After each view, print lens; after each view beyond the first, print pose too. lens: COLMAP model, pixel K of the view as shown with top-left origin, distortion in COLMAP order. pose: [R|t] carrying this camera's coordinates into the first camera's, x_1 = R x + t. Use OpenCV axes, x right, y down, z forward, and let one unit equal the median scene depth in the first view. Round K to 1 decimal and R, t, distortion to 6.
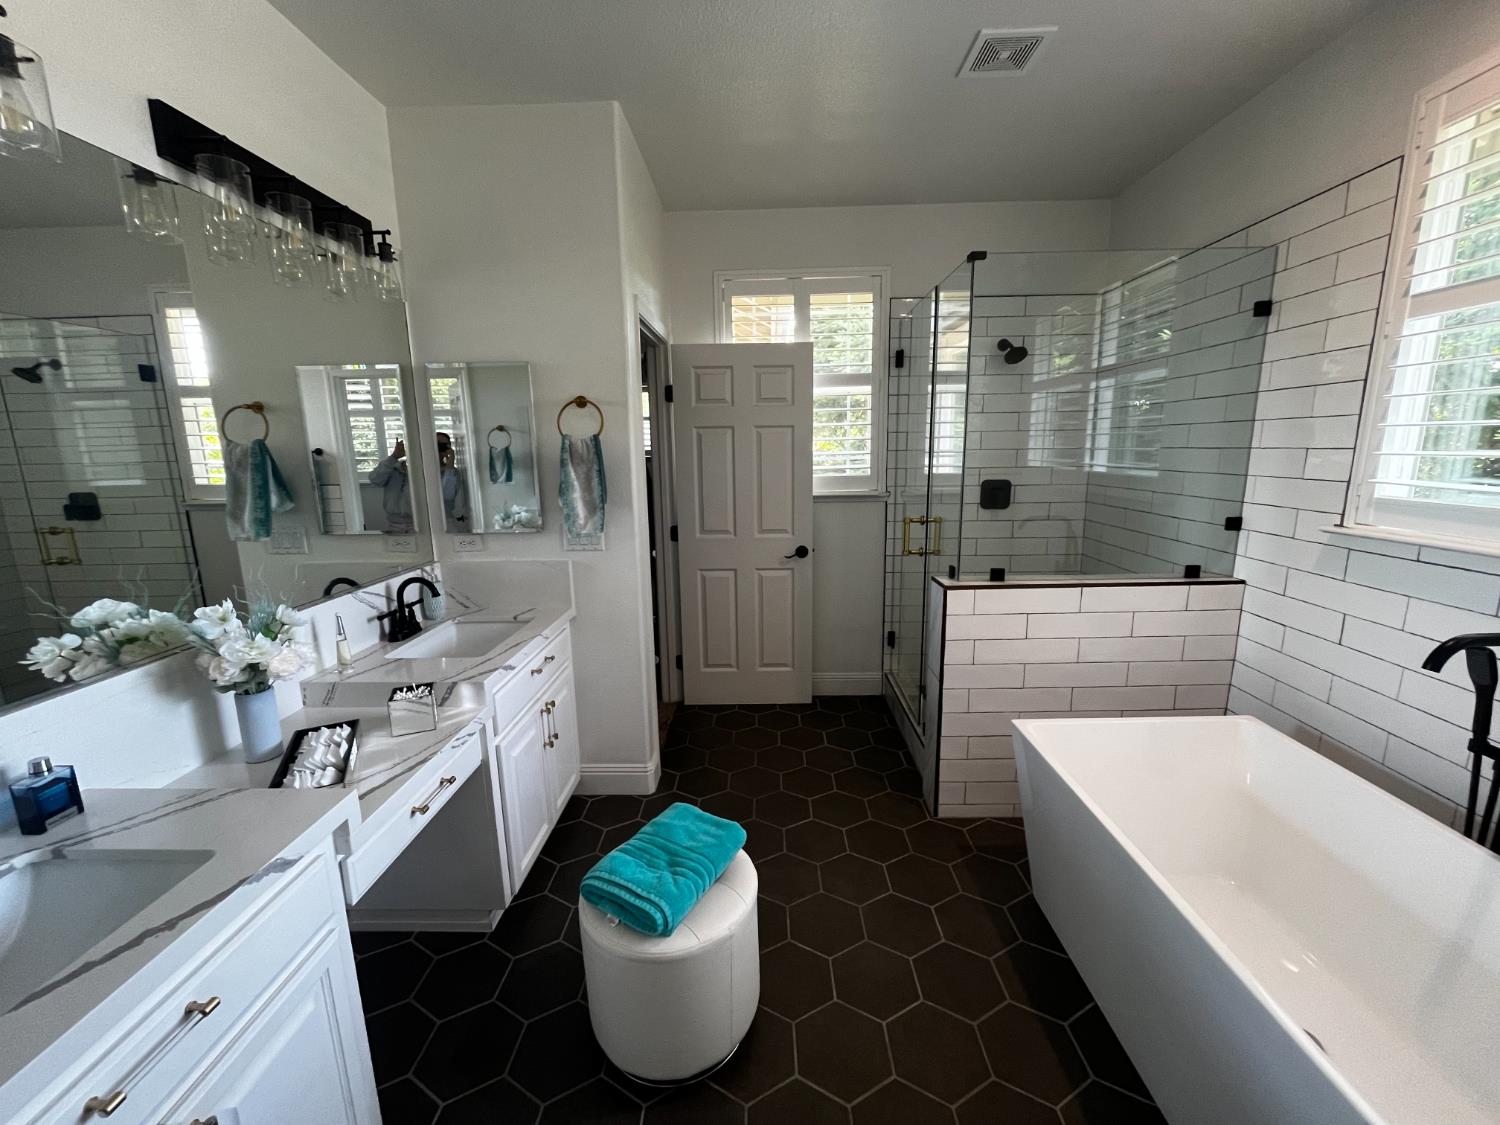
lens RADIAL K [[605.4, 0, 753.0], [0, 605.4, 561.3], [0, 0, 1]] dist [-0.000344, -0.000127]
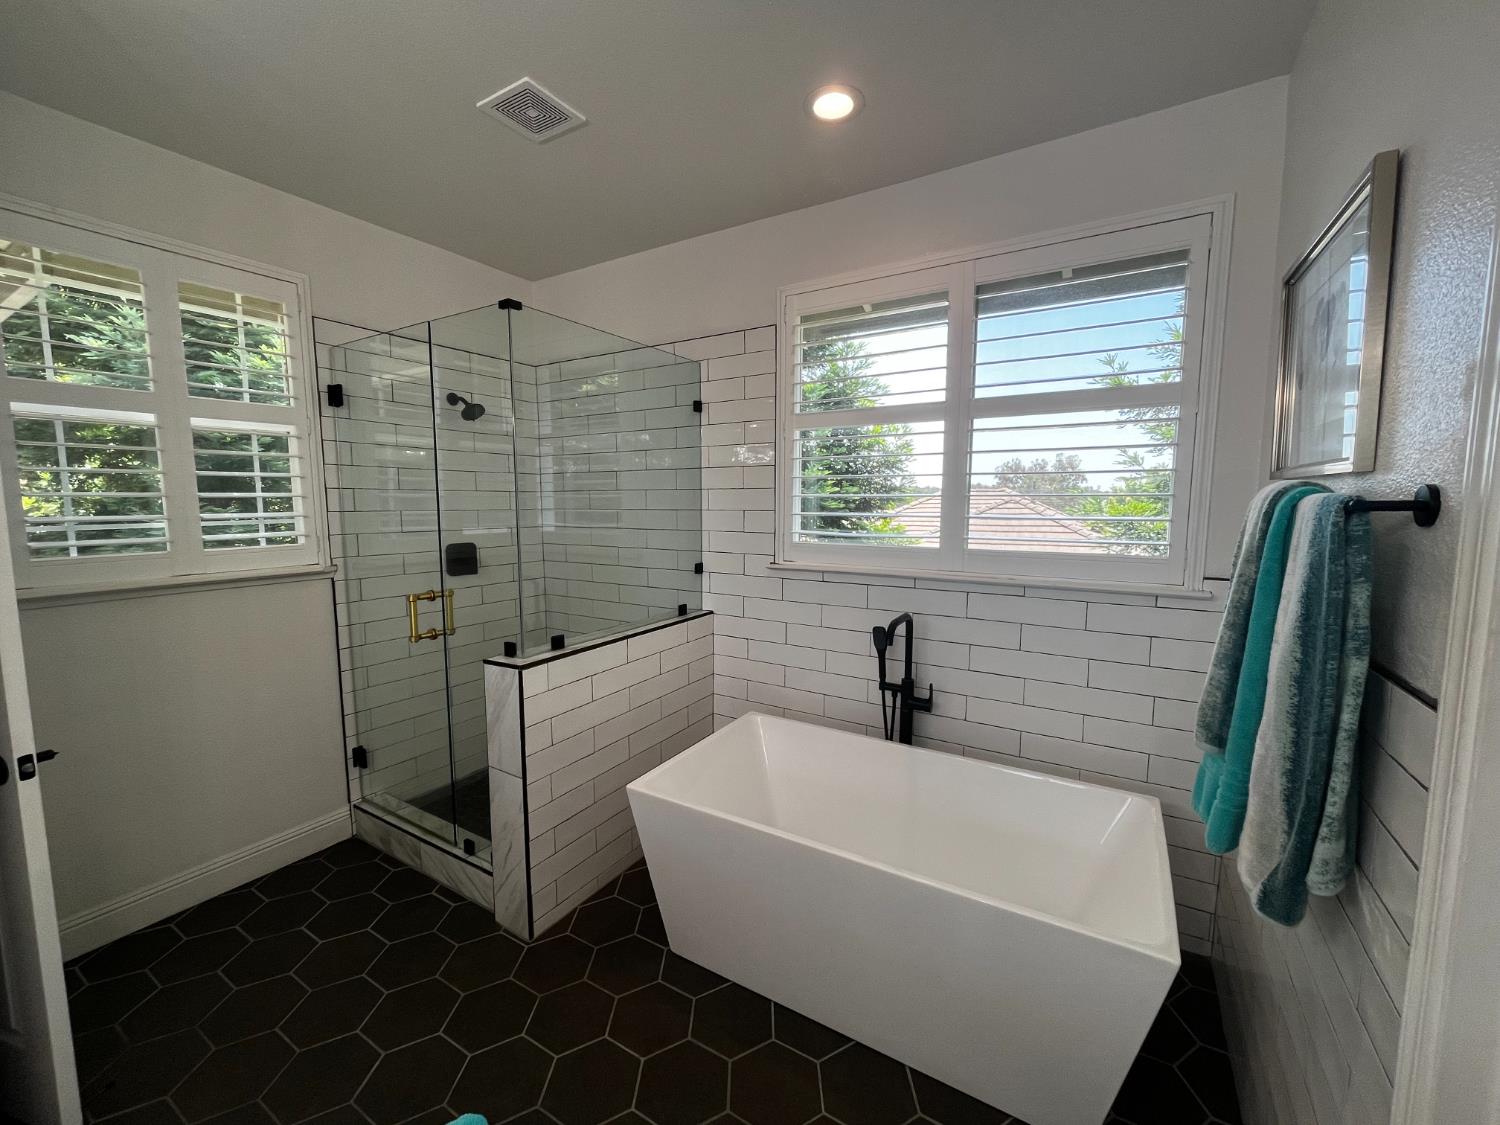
lens RADIAL K [[607.5, 0, 750.3], [0, 607.5, 561.1], [0, 0, 1]] dist [-0.002376, -0.000062]
pose [[0.501733, -0.070796, 0.862121, -0.251585], [0.154736, 0.987915, -0.008926, -0.048103], [-0.851070, 0.137880, 0.506624, 0.251778]]
